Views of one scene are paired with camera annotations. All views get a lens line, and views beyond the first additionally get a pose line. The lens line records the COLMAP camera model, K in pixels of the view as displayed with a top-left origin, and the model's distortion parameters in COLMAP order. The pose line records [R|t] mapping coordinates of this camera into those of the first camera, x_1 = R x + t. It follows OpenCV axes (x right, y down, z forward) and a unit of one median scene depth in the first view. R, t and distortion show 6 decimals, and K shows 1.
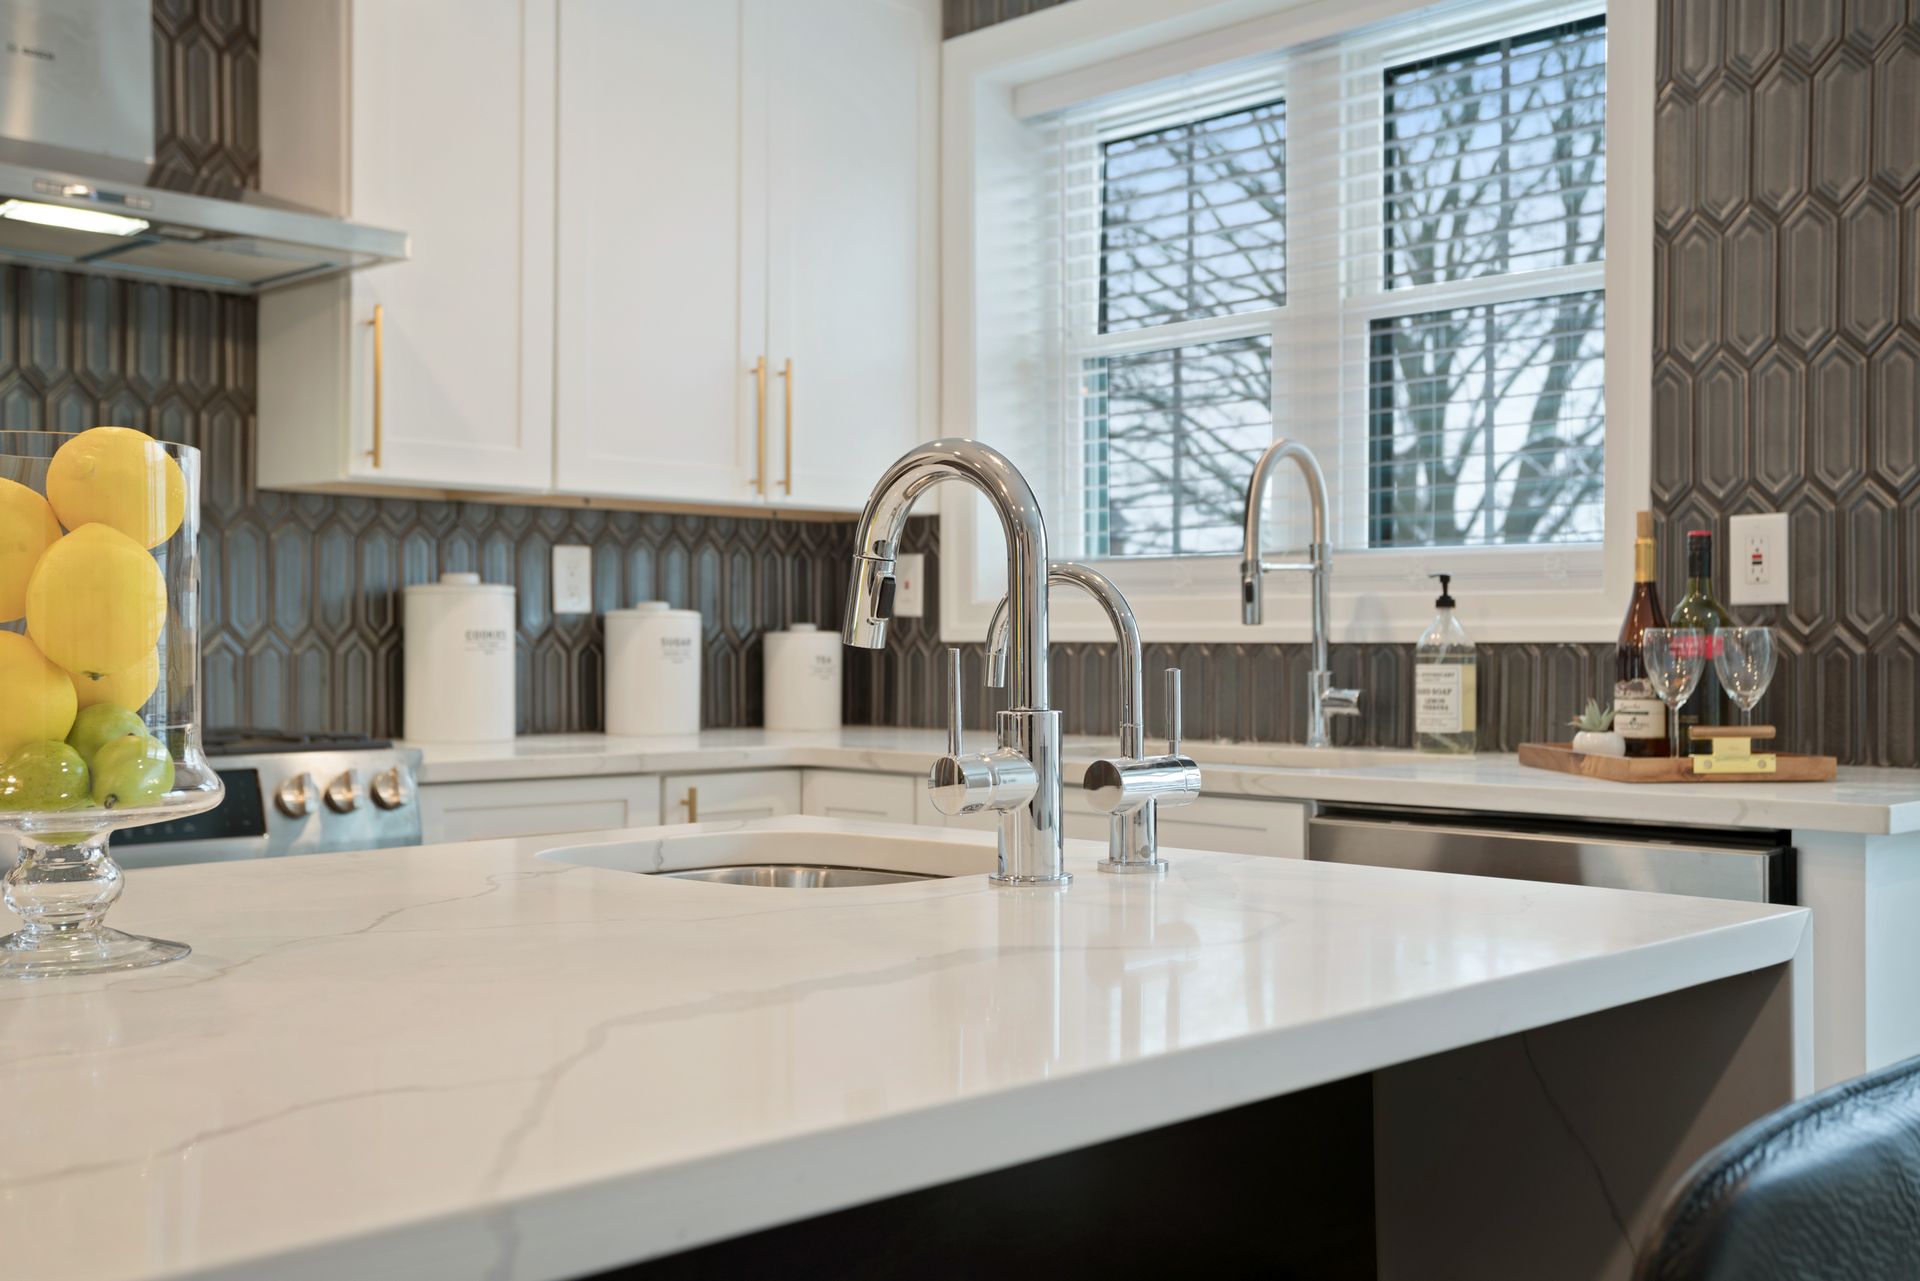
lens RADIAL K [[1990.5, 0, 967.4], [0, 1990.5, 688.8], [0, 0, 1]] dist [0.013205, 0.000000]
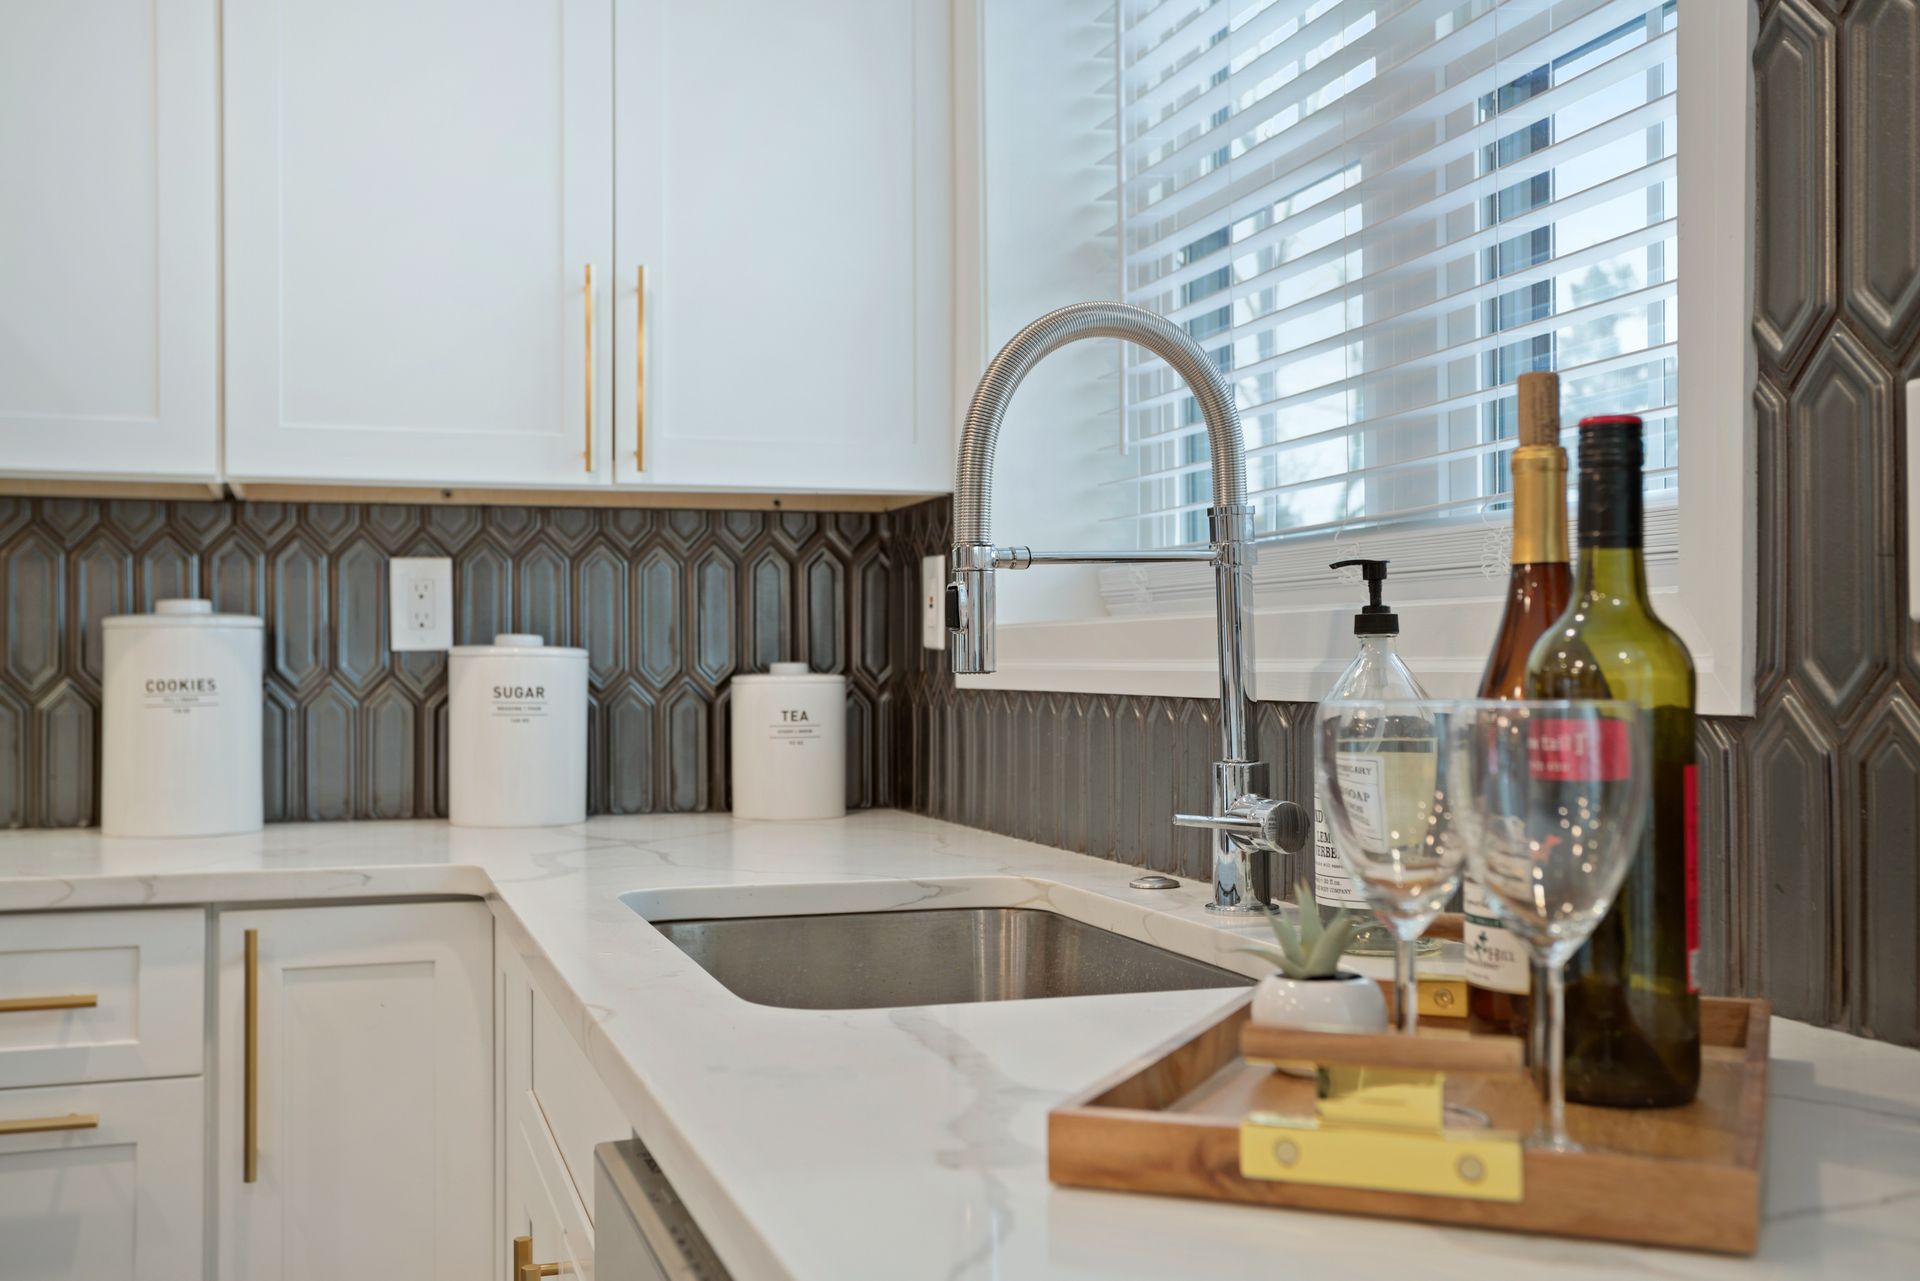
lens RADIAL K [[1990.5, 0, 952.5], [0, 1990.5, 650.9], [0, 0, 1]] dist [0.013205, 0.000000]
pose [[0.890648, -0.007938, -0.454624, 0.317833], [-0.005351, 0.999595, -0.027937, -0.020445], [0.454662, 0.027315, 0.890245, 0.480321]]
